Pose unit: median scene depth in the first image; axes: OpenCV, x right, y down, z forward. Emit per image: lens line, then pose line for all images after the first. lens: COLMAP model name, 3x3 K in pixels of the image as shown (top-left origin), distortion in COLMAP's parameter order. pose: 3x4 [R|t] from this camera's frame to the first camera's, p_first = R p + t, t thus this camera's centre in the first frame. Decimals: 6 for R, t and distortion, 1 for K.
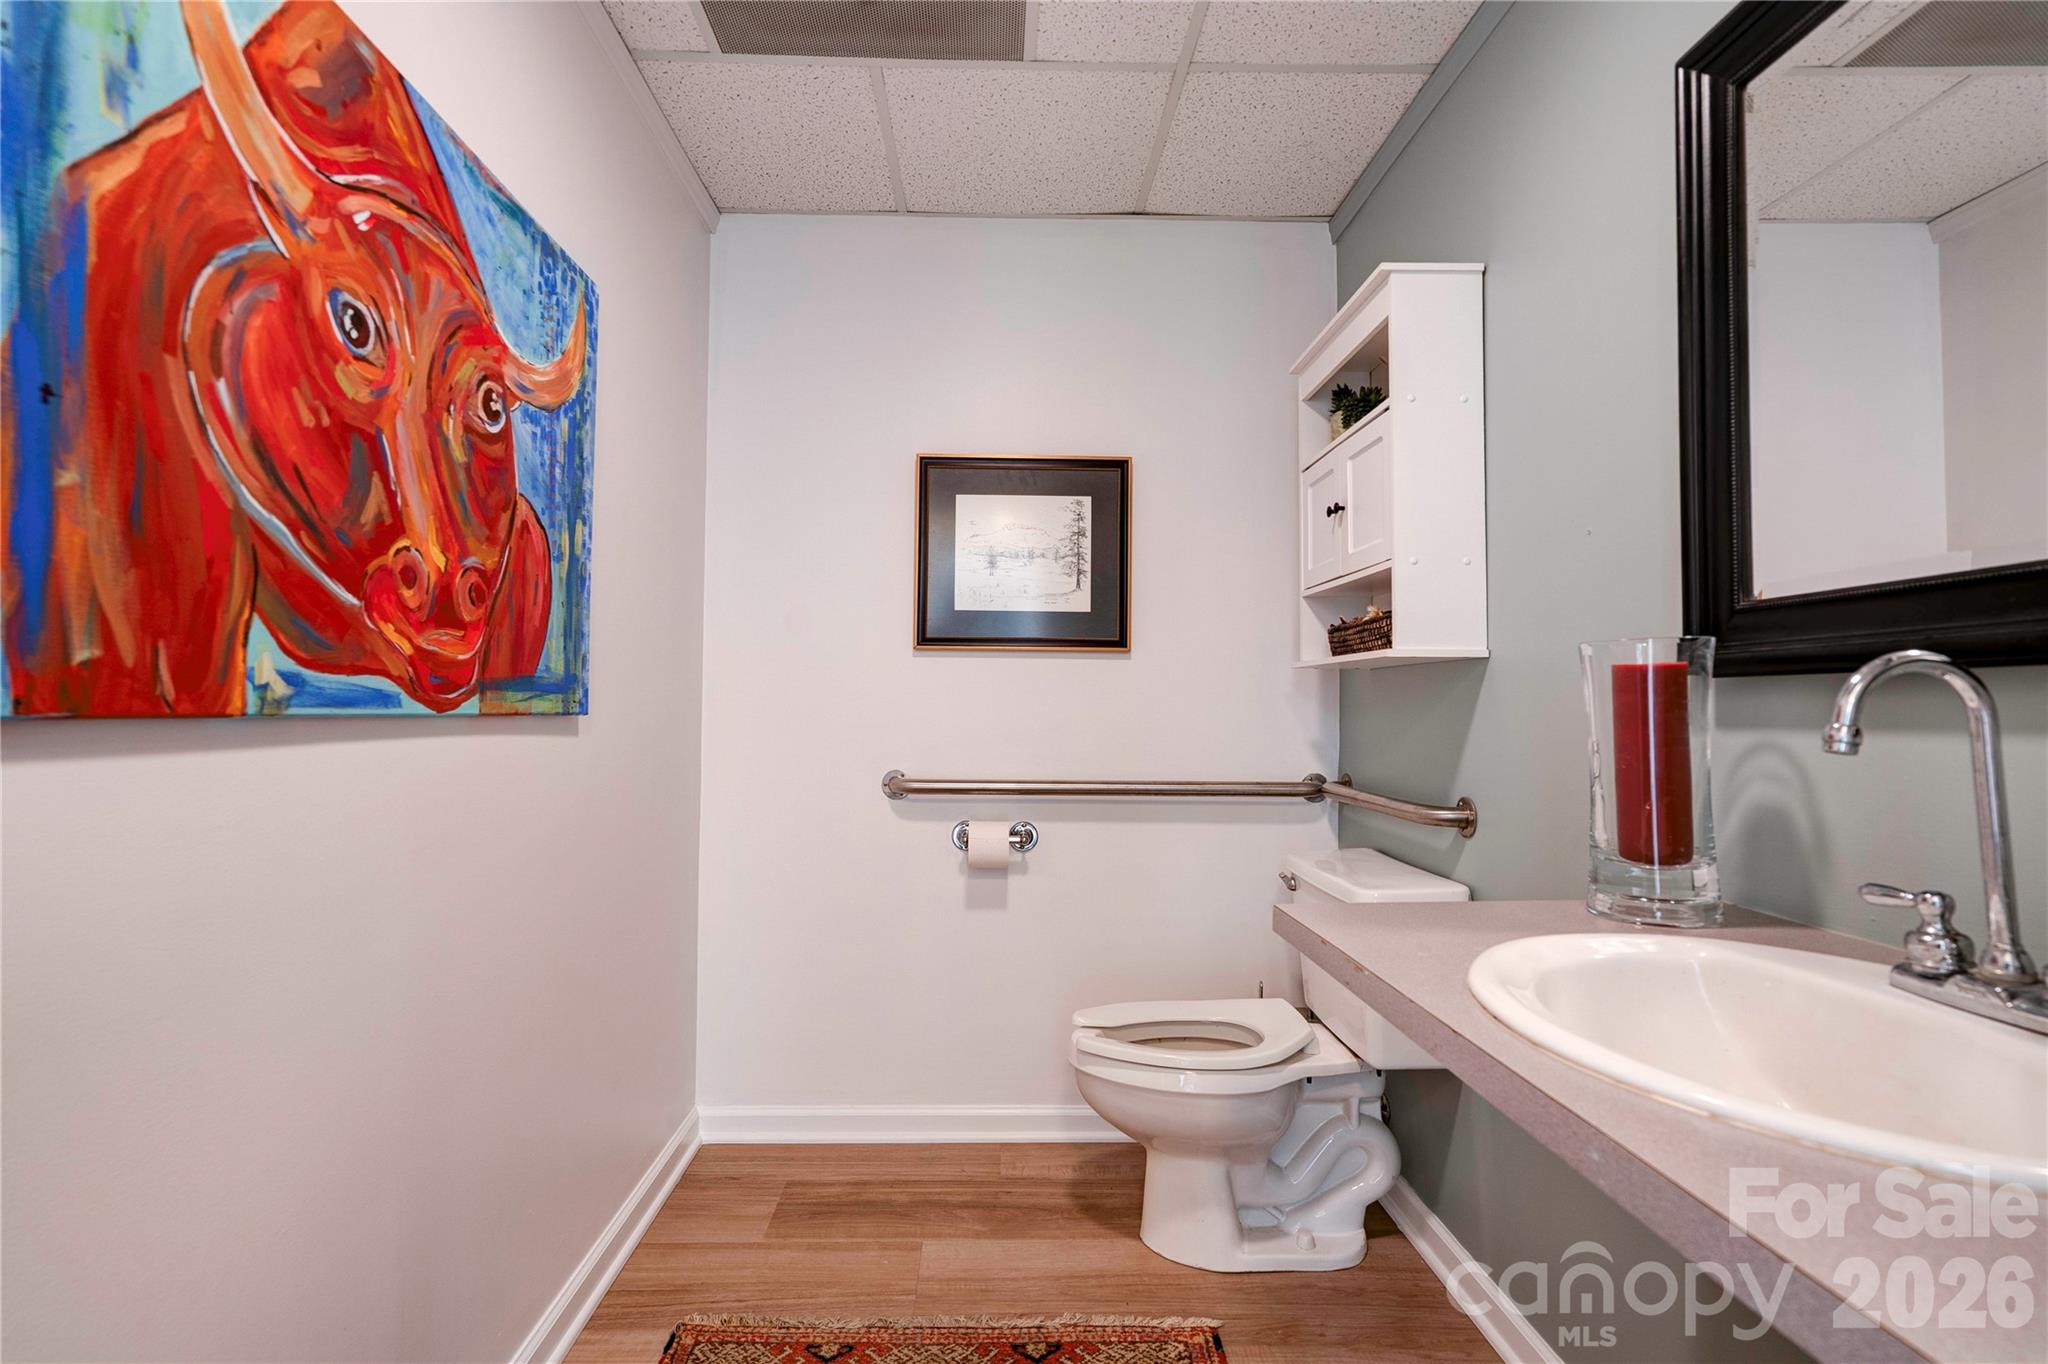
lens RADIAL K [[941.6, 0, 1004.4], [0, 941.6, 680.4], [0, 0, 1]] dist [0.003306, 0.009233]
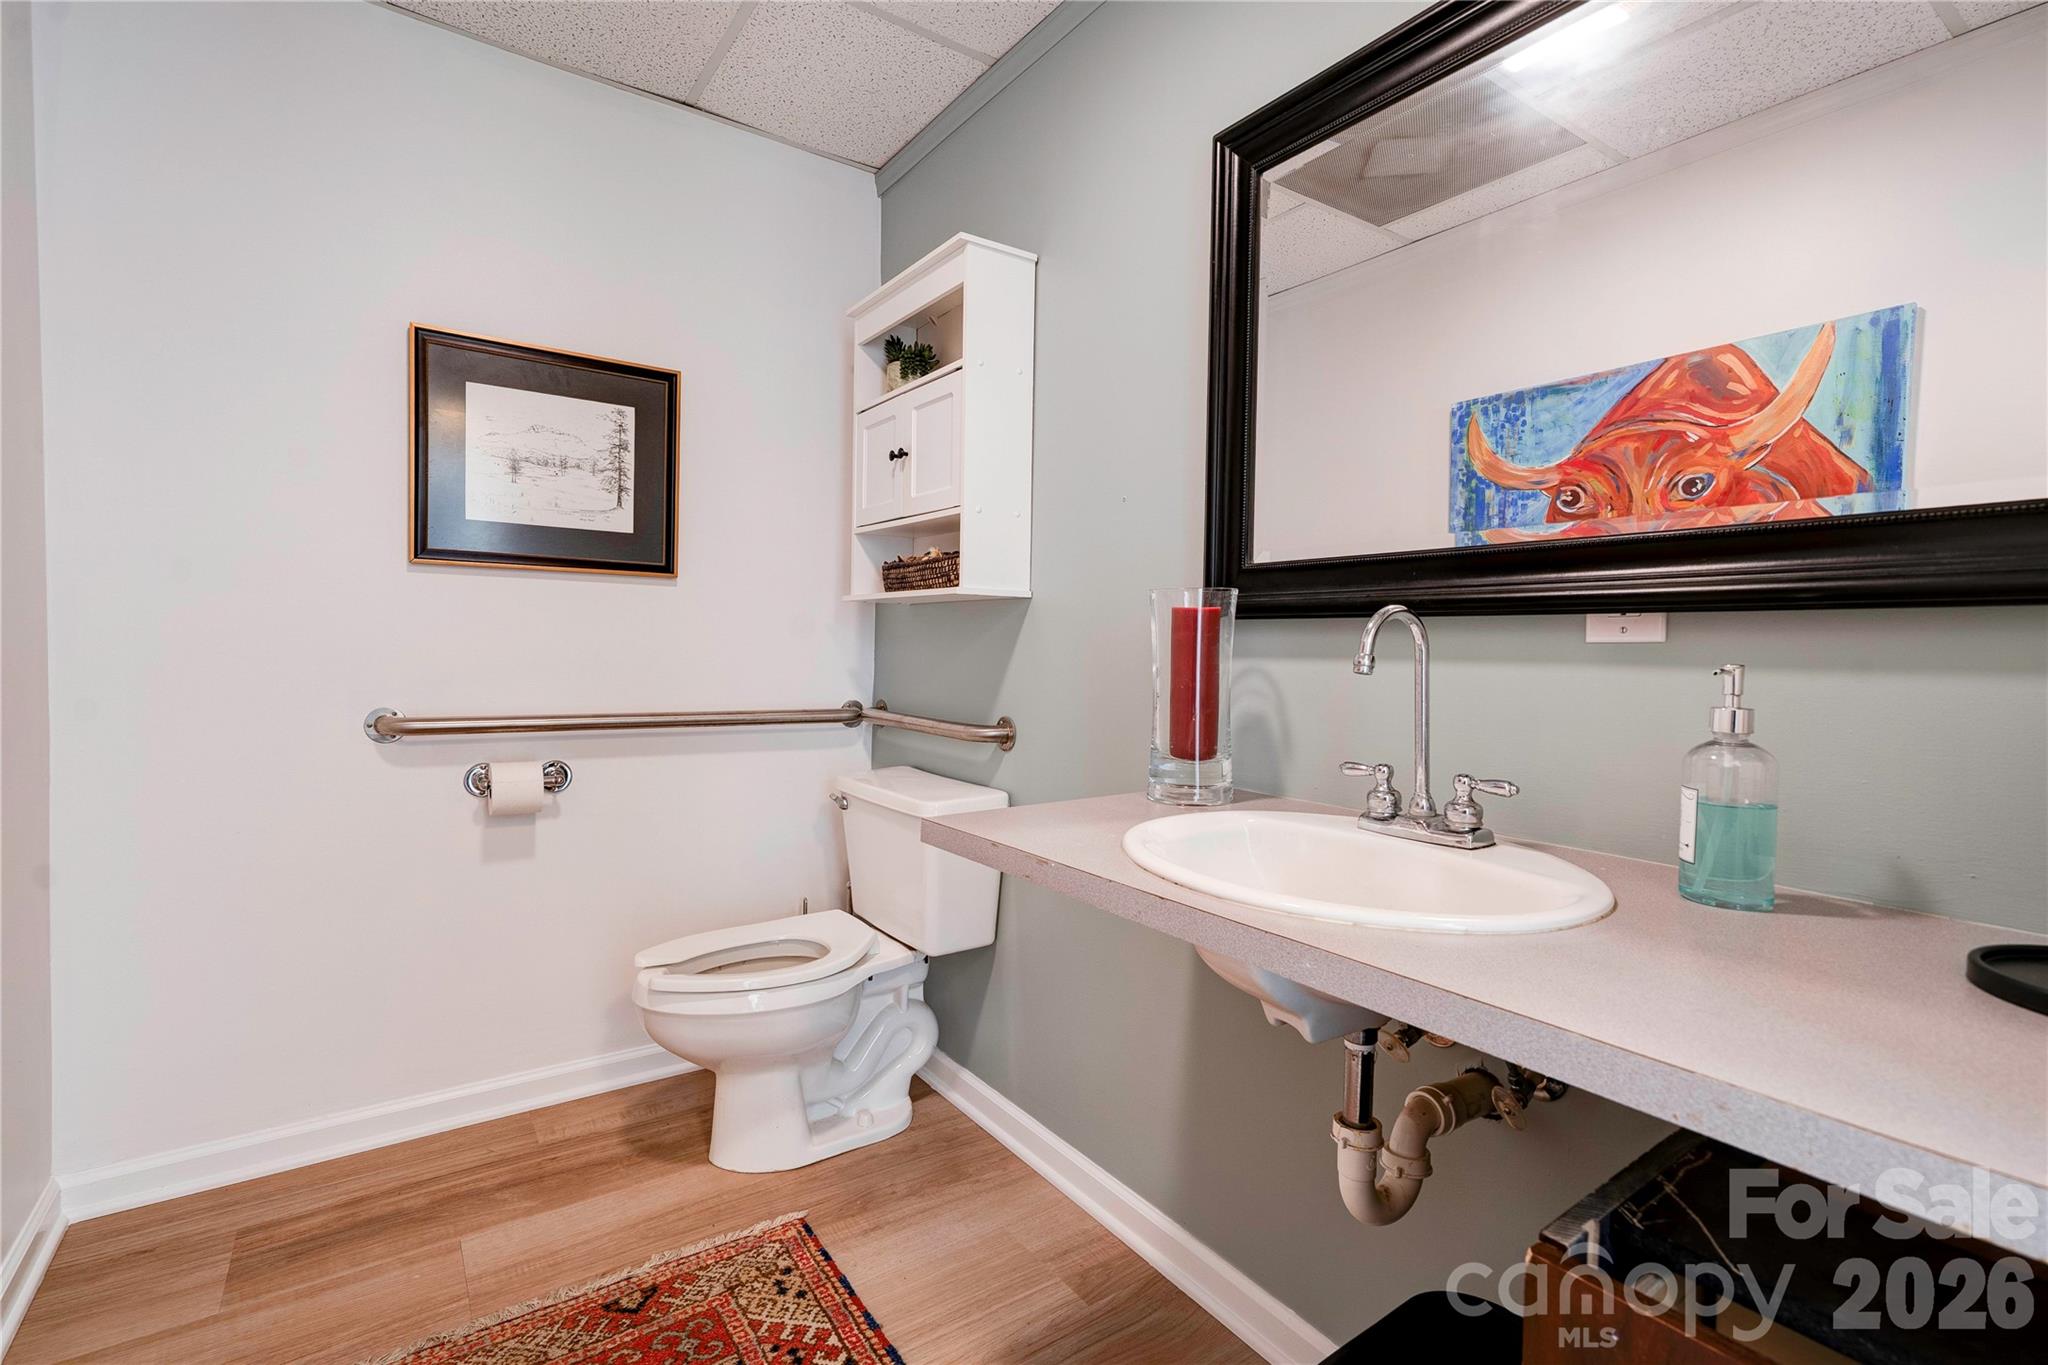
lens RADIAL K [[941.6, 0, 937.5], [0, 941.6, 678.1], [0, 0, 1]] dist [0.003306, 0.009233]
pose [[0.842547, -0.009456, 0.538540, -0.189228], [-0.028206, 0.997699, 0.061647, 0.005282], [-0.537884, -0.067130, 0.840342, 0.055651]]
